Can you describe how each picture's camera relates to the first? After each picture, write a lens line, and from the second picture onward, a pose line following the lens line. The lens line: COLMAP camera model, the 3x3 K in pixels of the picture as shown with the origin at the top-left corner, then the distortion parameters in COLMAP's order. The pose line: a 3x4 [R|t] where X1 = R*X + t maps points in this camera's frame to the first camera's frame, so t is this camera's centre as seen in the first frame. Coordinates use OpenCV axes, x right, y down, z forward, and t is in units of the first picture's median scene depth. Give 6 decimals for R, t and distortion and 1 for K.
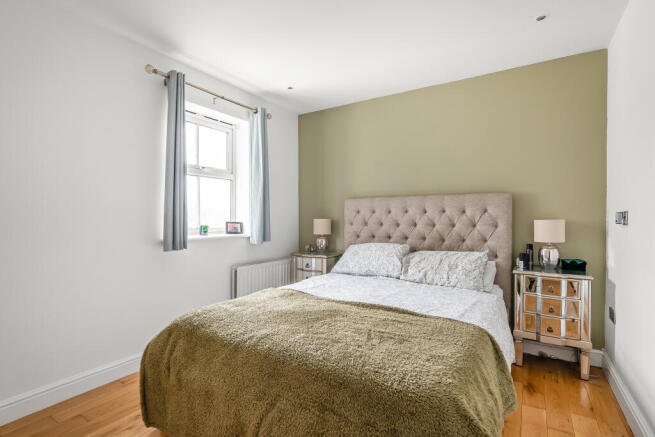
lens RADIAL K [[327.4, 0, 325.7], [0, 327.4, 219.0], [0, 0, 1]] dist [0.002015, -0.000734]
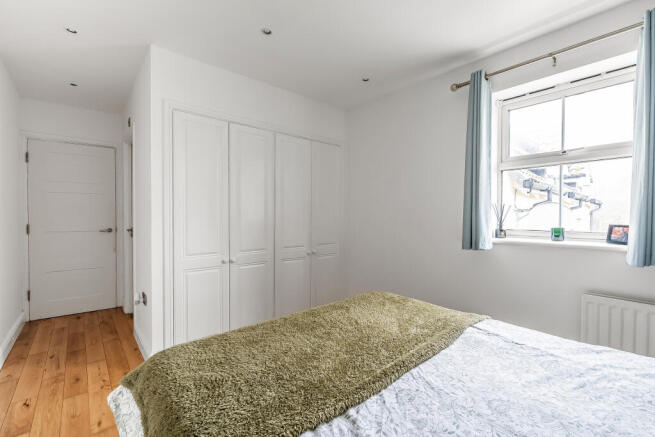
lens RADIAL K [[305.3, 0, 328.2], [0, 305.3, 218.8], [0, 0, 1]] dist [-0.002899, 0.000120]
pose [[-0.314607, 0.011408, -0.949153, 0.865389], [-0.000913, 0.999924, 0.012320, -0.018534], [0.949222, 0.004742, -0.314573, 1.306888]]
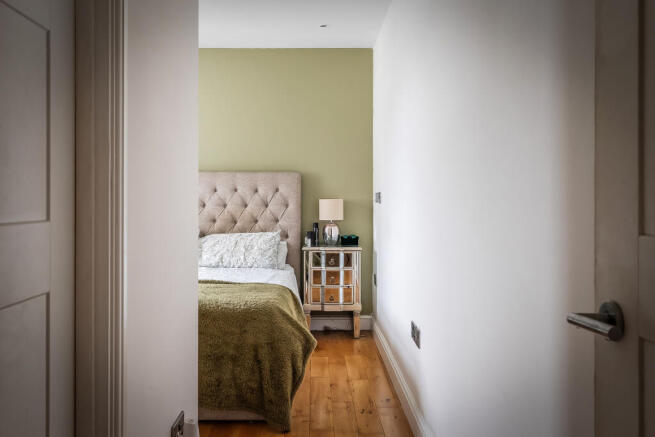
lens RADIAL K [[550.5, 0, 327.3], [0, 550.5, 216.2], [0, 0, 1]] dist [-0.003478, -0.000274]
pose [[0.836861, -0.019925, 0.547052, -0.303720], [0.002894, 0.999484, 0.031976, 0.000849], [-0.547407, -0.025177, 0.836488, -0.483573]]
